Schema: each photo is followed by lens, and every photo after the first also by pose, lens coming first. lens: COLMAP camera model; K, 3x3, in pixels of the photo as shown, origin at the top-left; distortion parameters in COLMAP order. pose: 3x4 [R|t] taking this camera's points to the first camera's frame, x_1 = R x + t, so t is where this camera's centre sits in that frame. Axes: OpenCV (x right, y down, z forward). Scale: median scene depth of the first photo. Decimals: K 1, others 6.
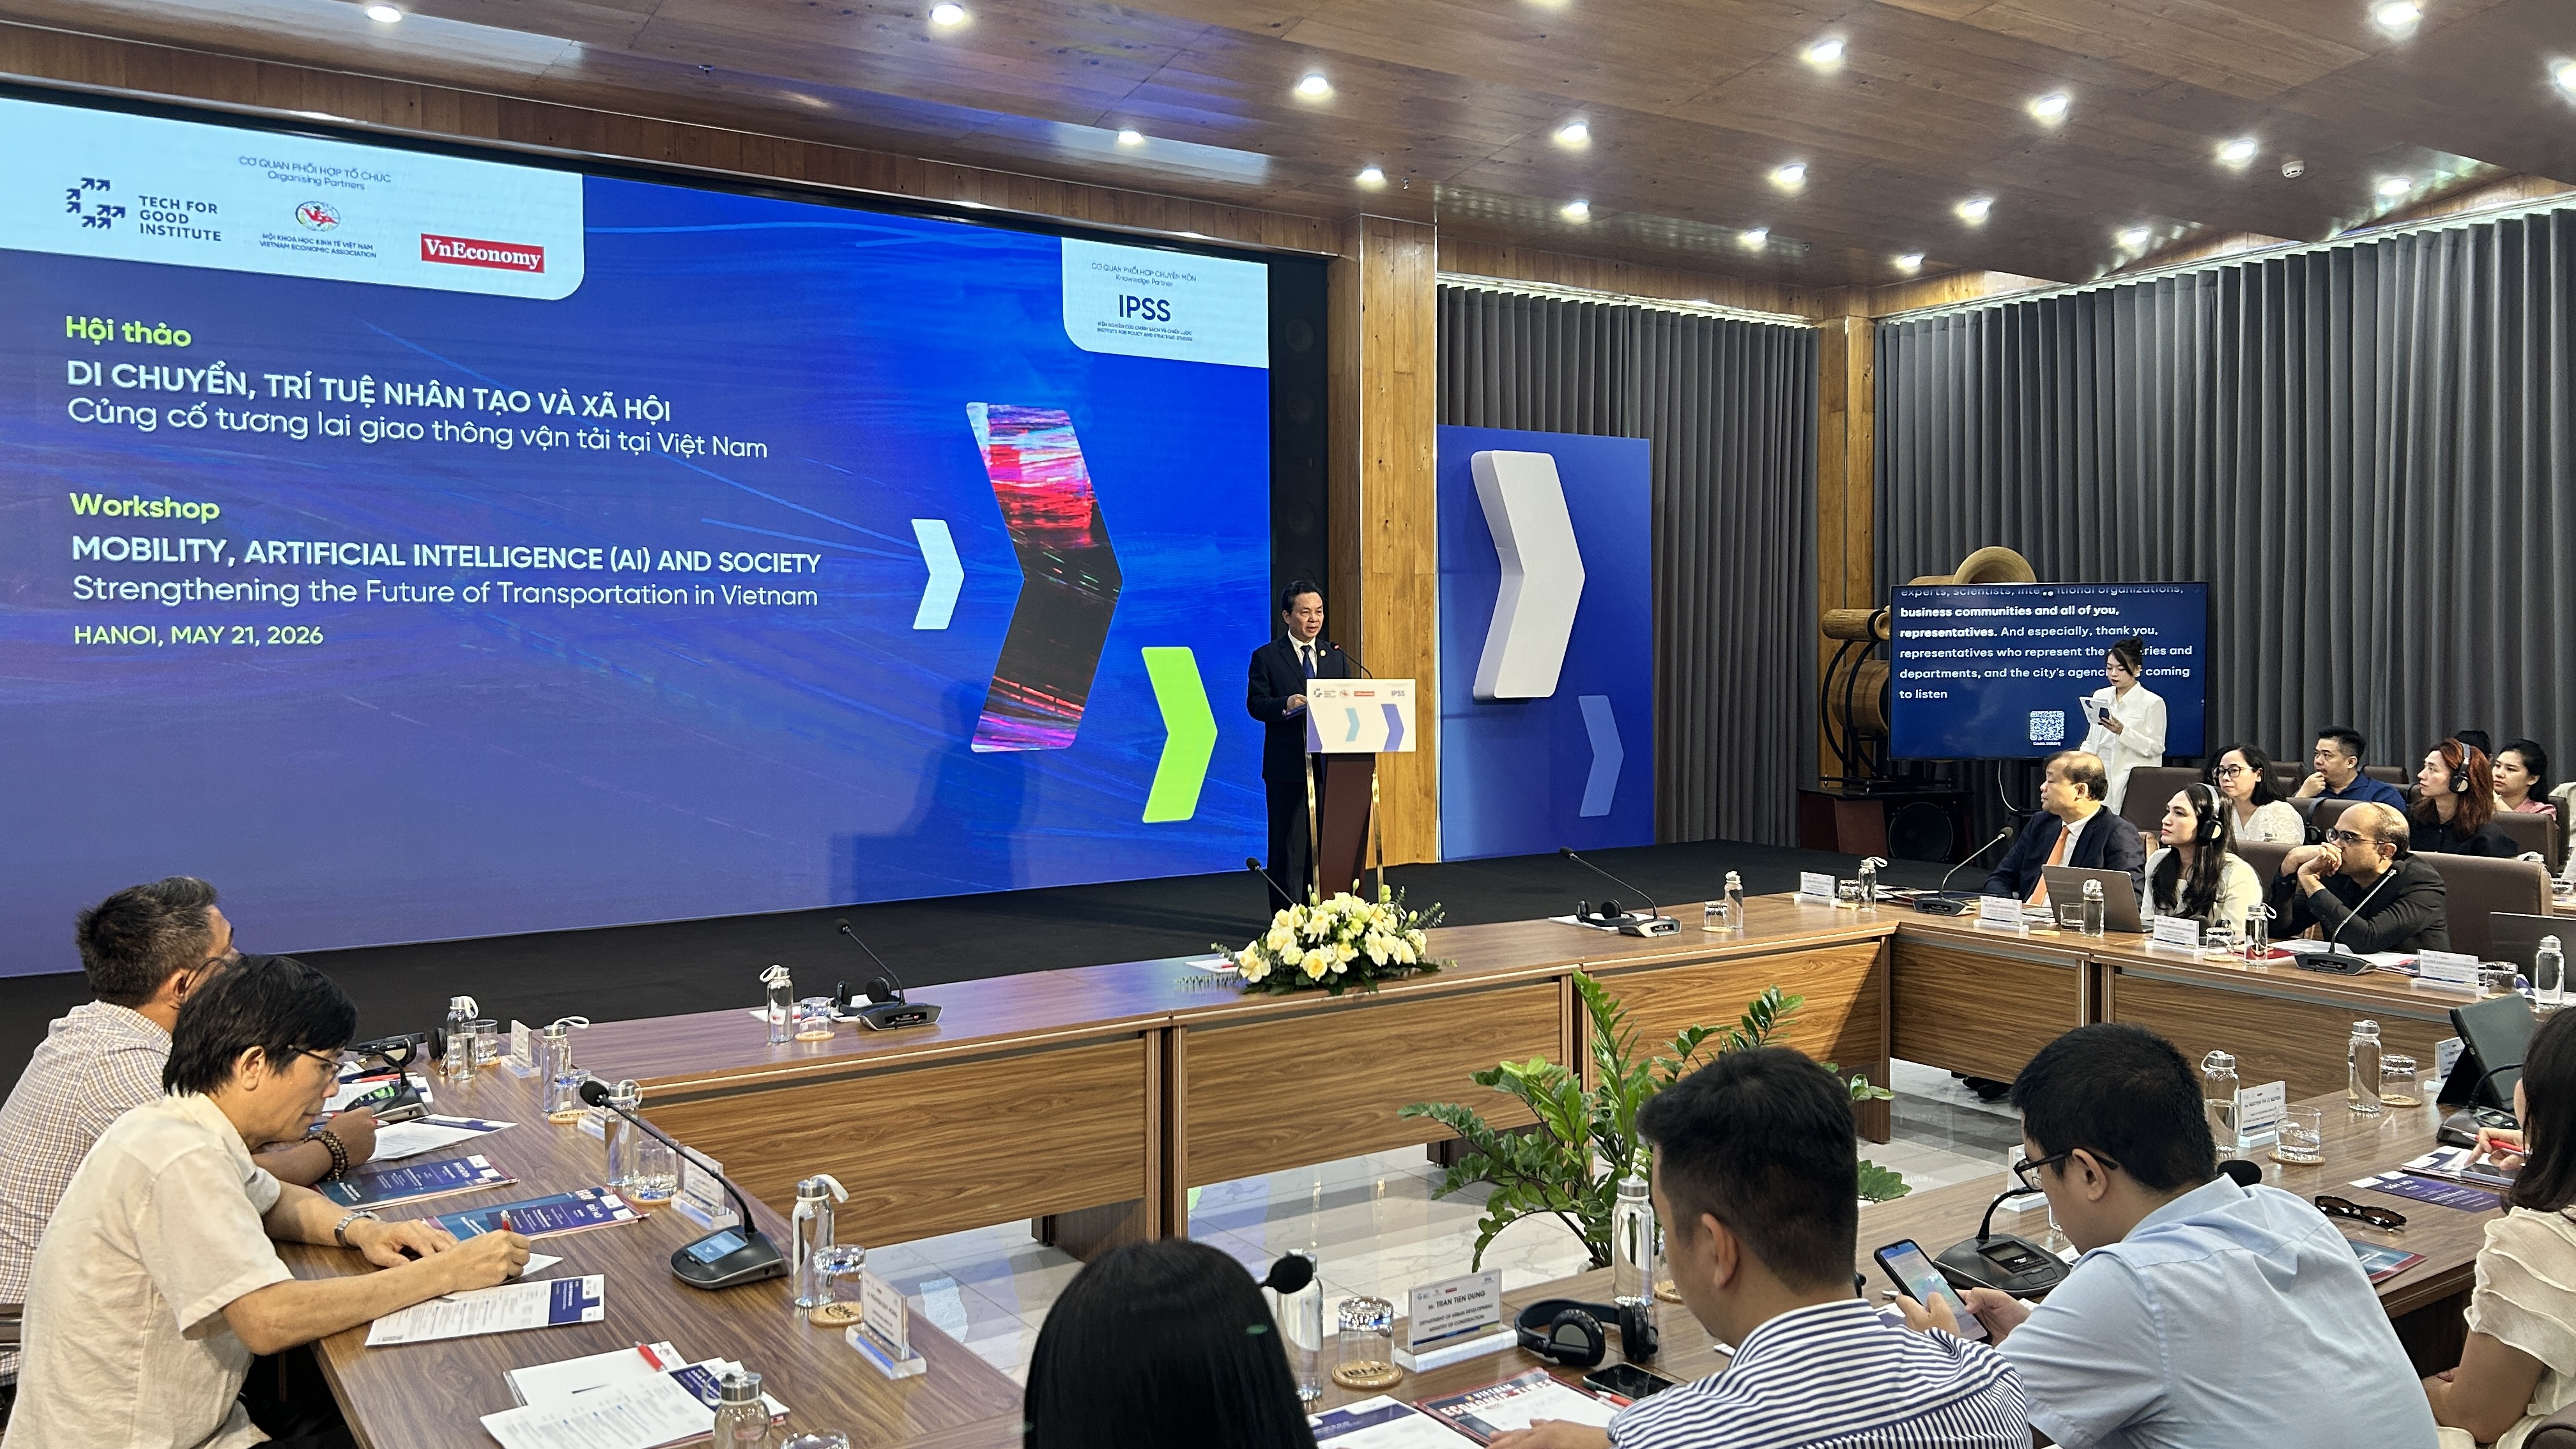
lens RADIAL K [[1960.8, 0, 1333.1], [0, 1960.8, 684.7], [0, 0, 1]] dist [0.062446, -0.083270]
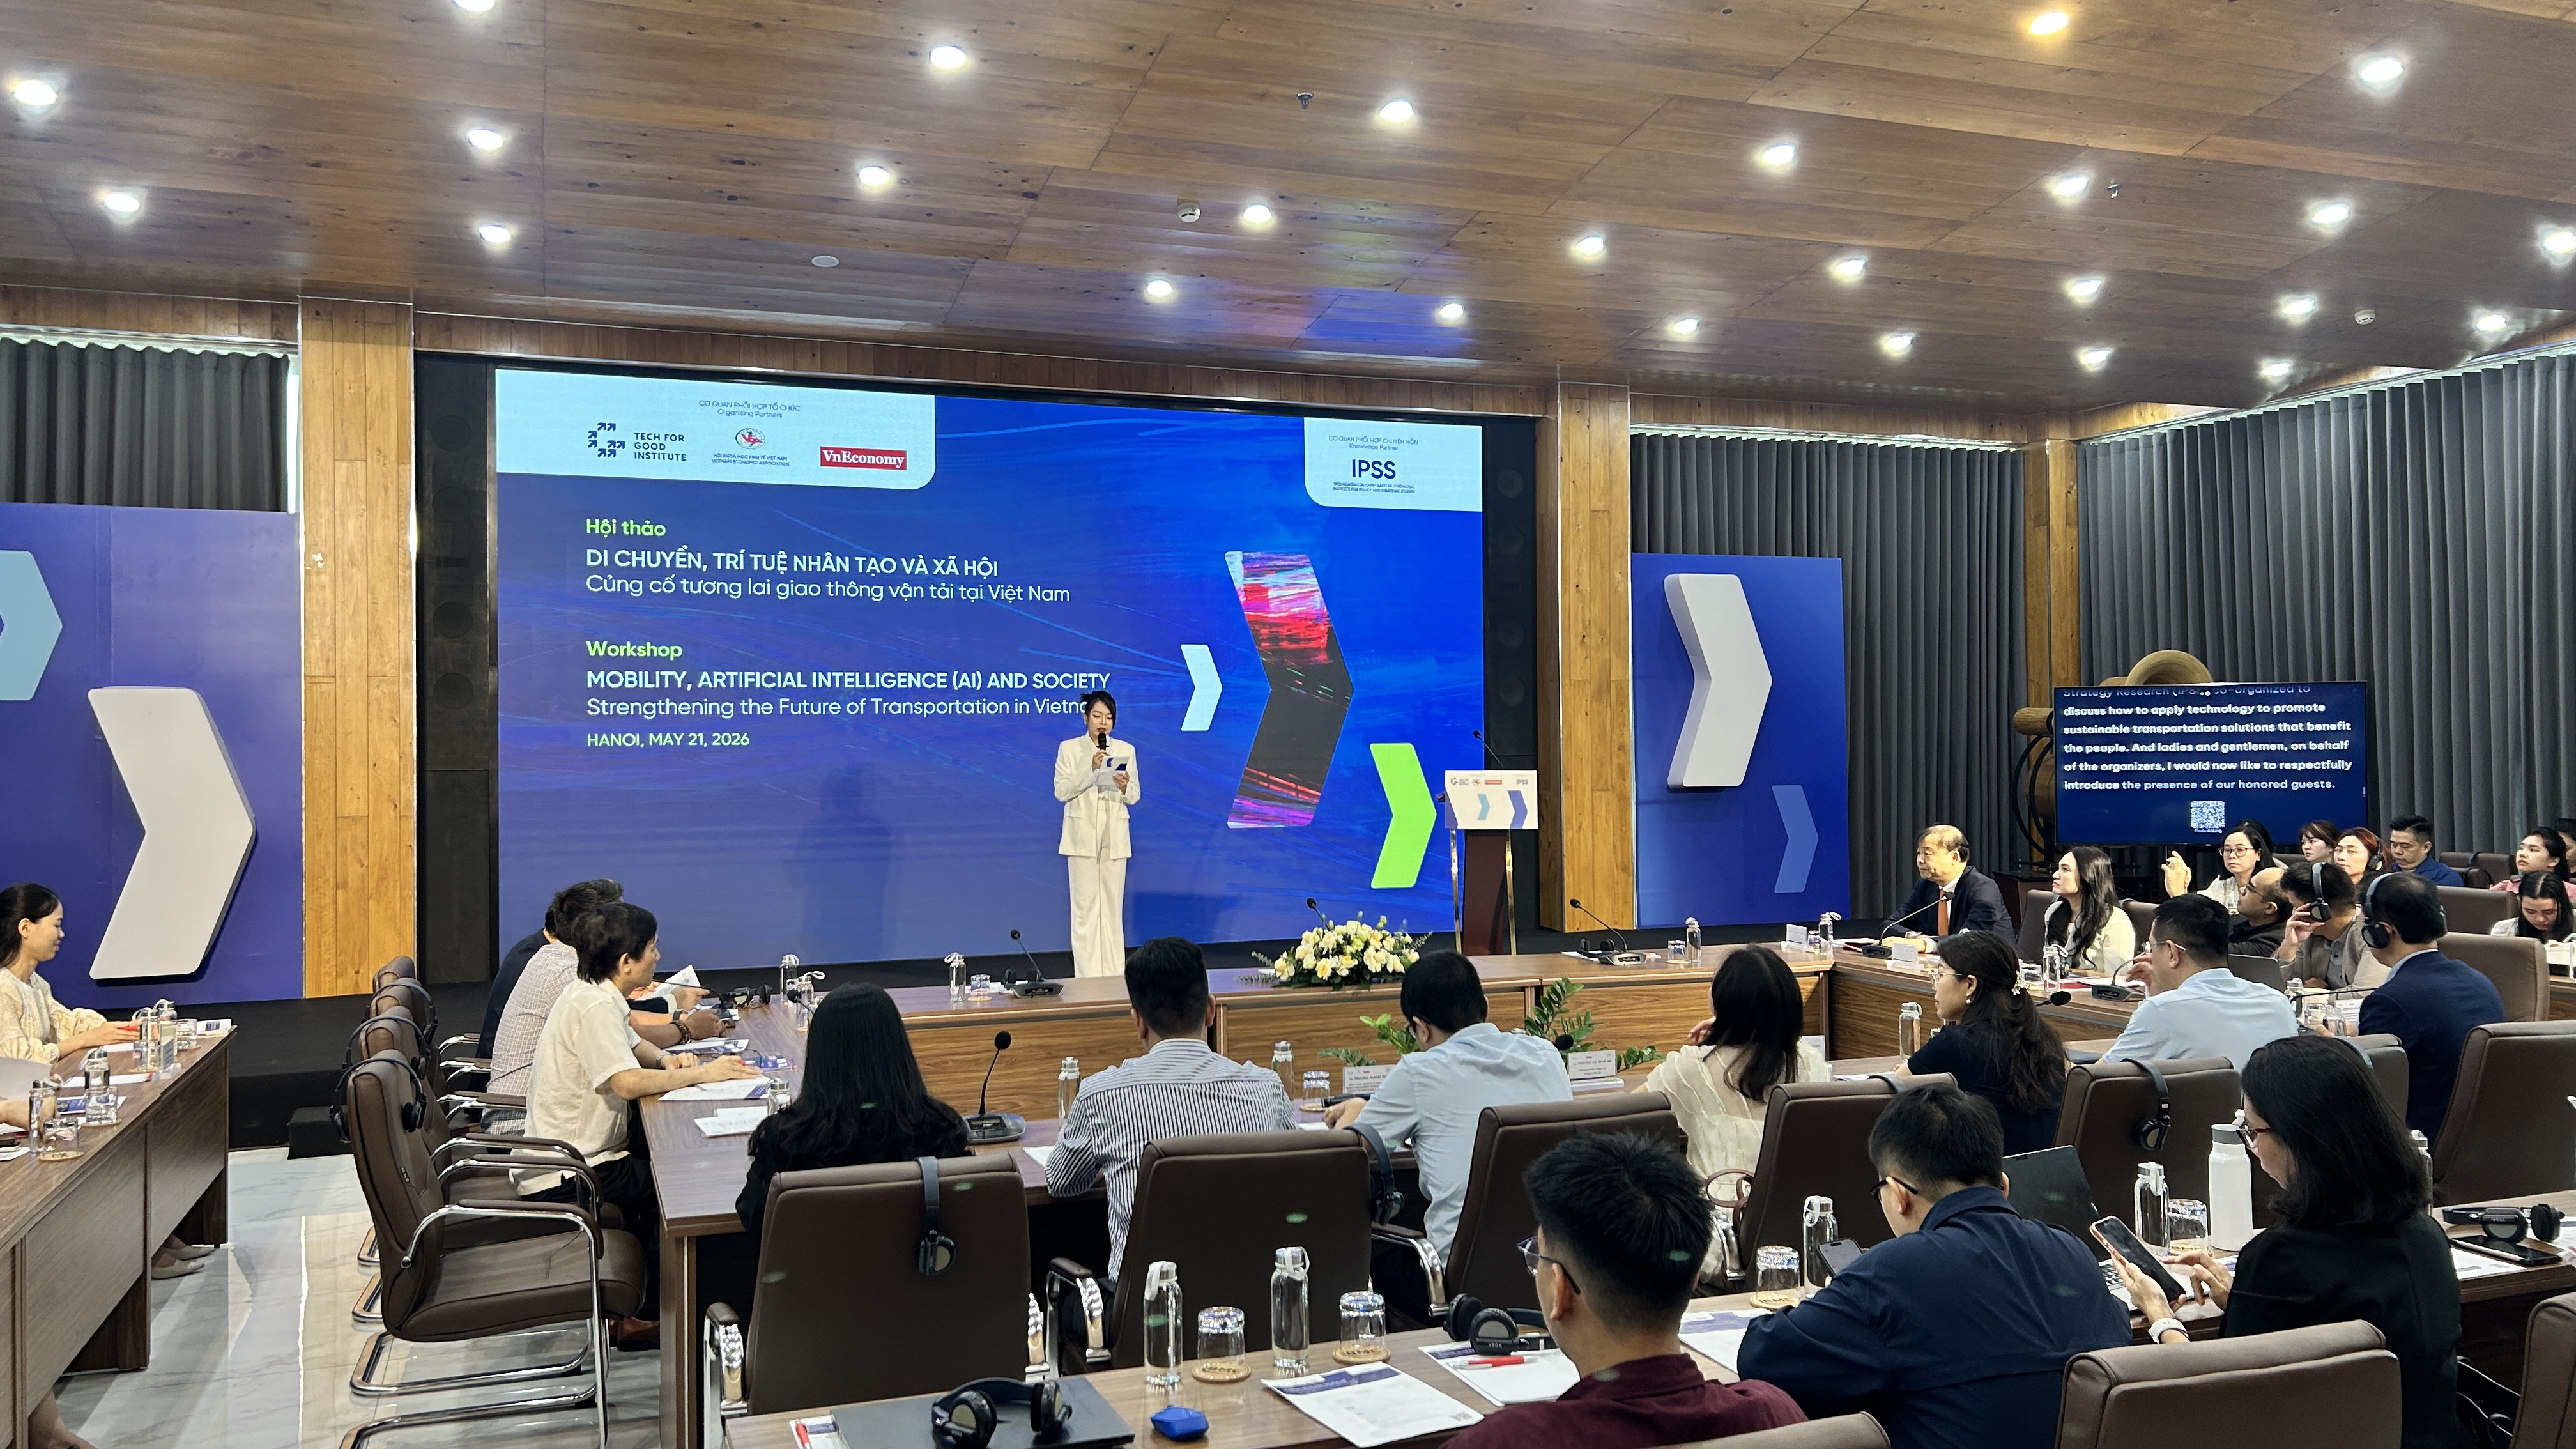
lens RADIAL K [[1960.8, 0, 1333.1], [0, 1960.8, 684.7], [0, 0, 1]] dist [0.062446, -0.083270]
pose [[0.975279, -0.008709, -0.220805, 0.164470], [-0.001251, 0.998989, -0.044931, -0.001187], [0.220973, 0.044096, 0.974283, -0.217750]]
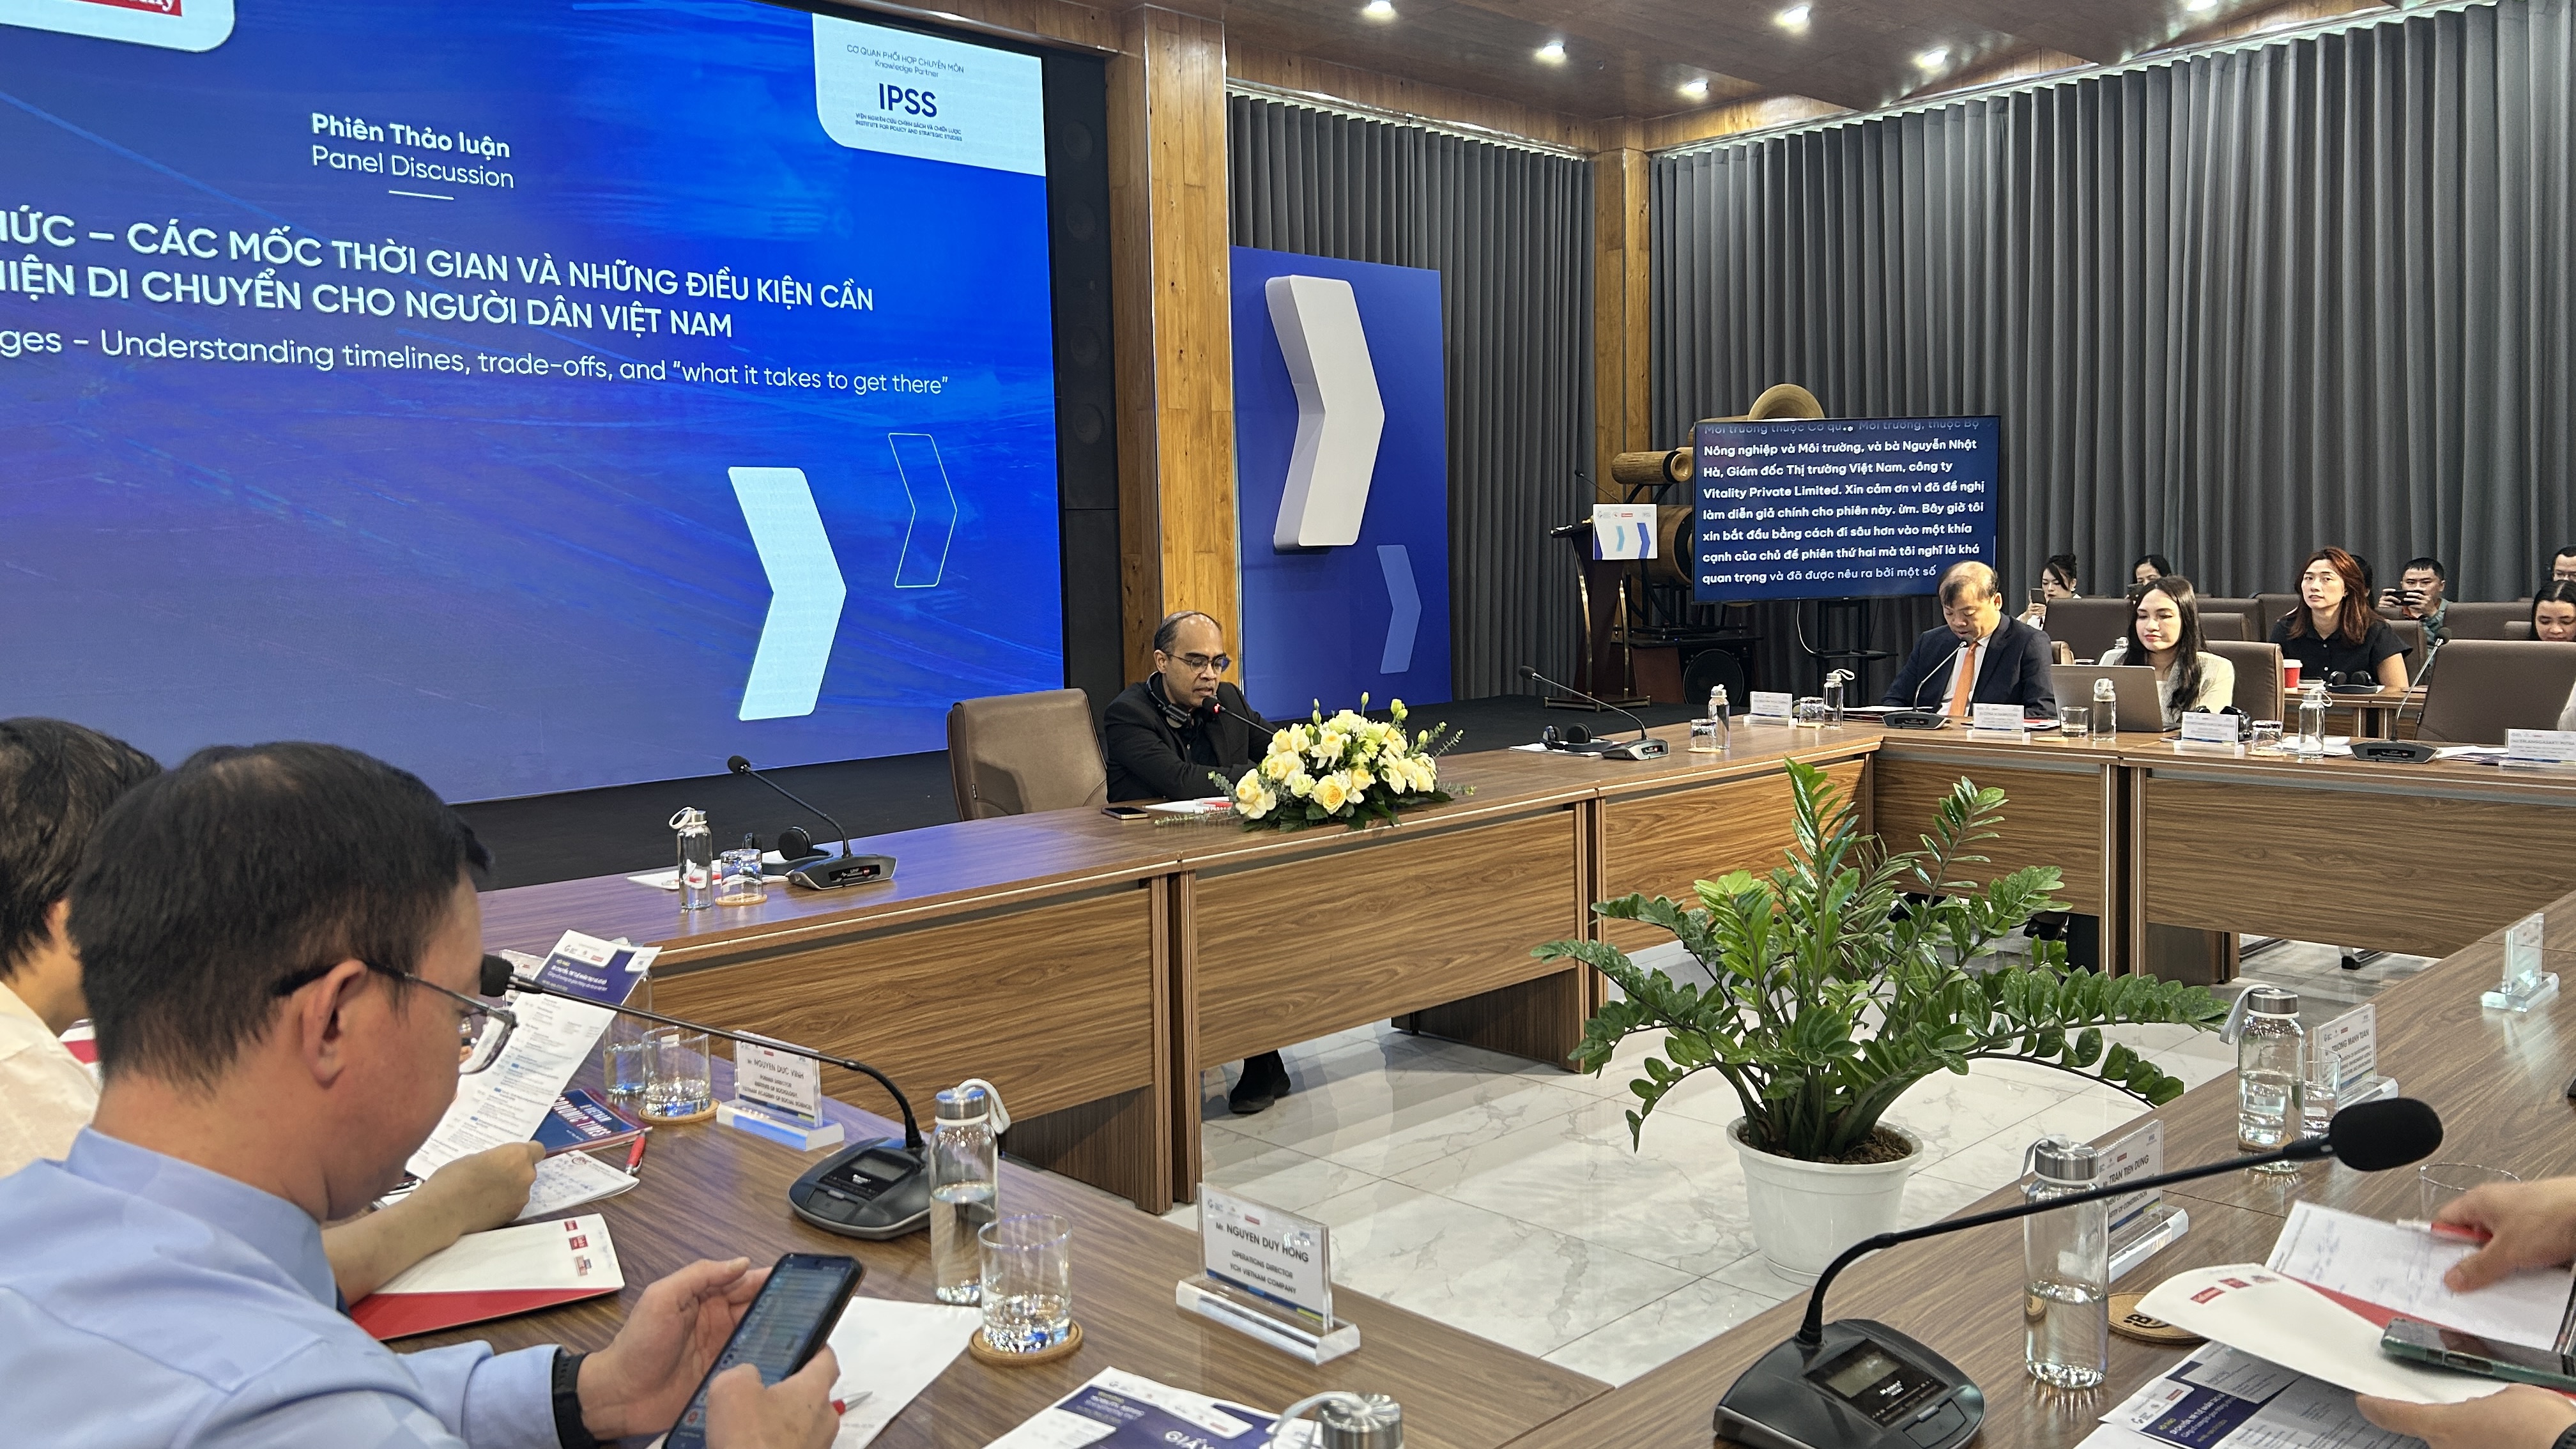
lens RADIAL K [[1960.8, 0, 1333.1], [0, 1960.8, 684.7], [0, 0, 1]] dist [0.062446, -0.083270]
pose [[0.984342, -0.030356, 0.173635, -0.076853], [0.021195, 0.998296, 0.054371, 0.026704], [-0.174990, -0.049839, 0.983308, 0.098588]]
